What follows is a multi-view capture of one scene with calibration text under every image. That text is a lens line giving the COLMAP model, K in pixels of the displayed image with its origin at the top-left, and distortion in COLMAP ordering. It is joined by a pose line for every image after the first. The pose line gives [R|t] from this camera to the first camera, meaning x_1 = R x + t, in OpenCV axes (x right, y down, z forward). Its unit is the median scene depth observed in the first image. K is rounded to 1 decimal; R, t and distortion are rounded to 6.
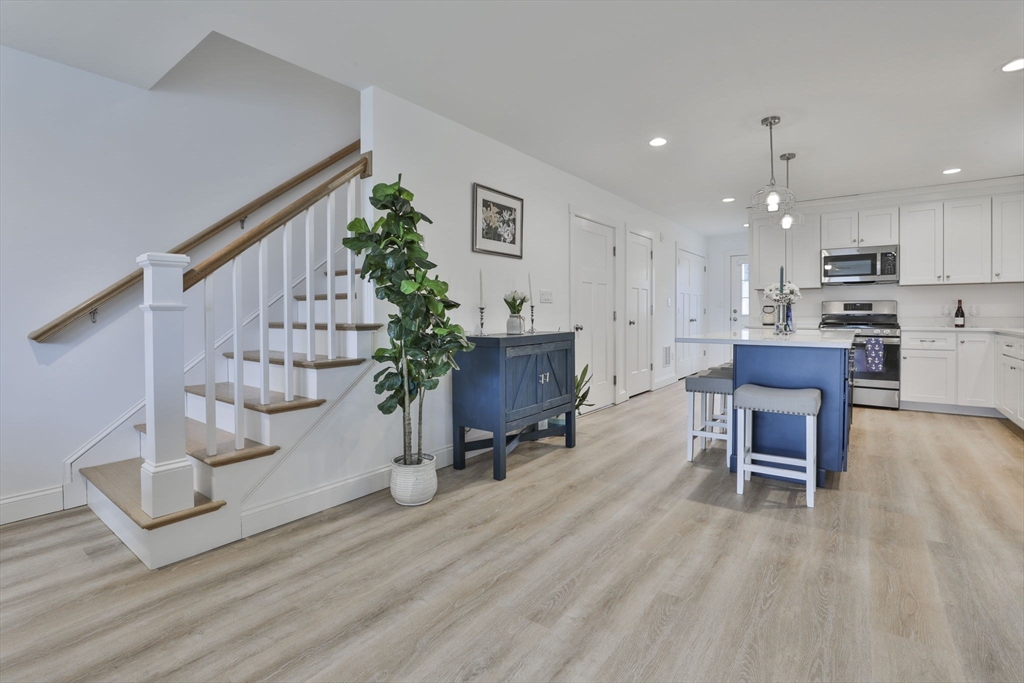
lens RADIAL K [[470.6, 0, 517.2], [0, 470.6, 320.9], [0, 0, 1]] dist [-0.040467, 0.010967]
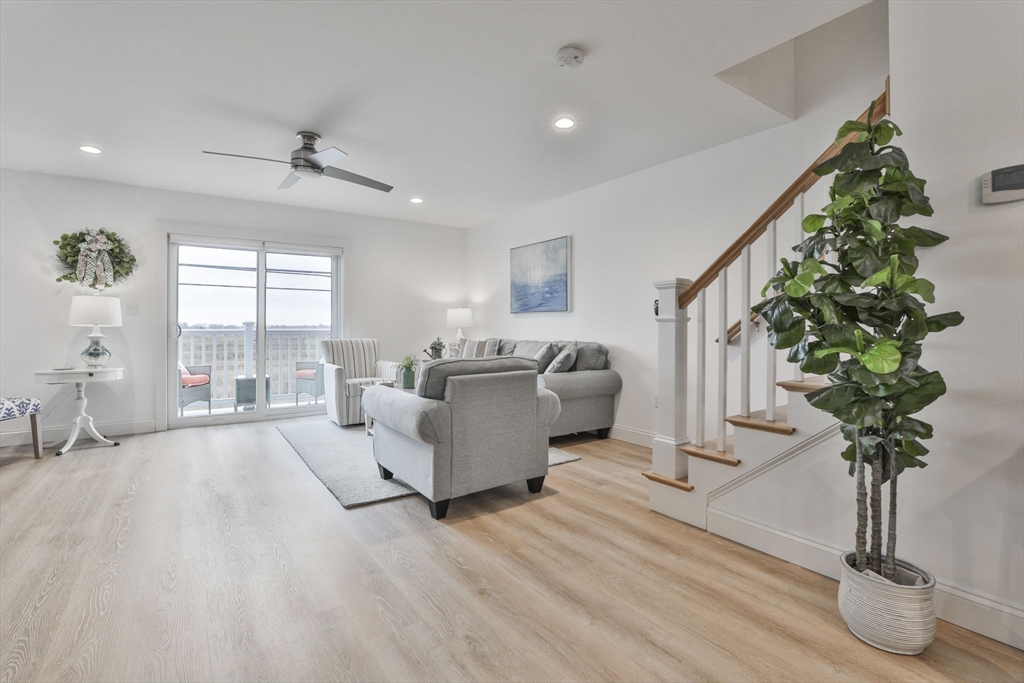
lens RADIAL K [[475.9, 0, 512.1], [0, 475.9, 324.4], [0, 0, 1]] dist [-0.040787, 0.009364]
pose [[-0.308885, -0.000811, -0.951099, 0.358516], [-0.014231, 0.999892, 0.003769, -0.008484], [0.950993, 0.014699, -0.308863, 0.532860]]
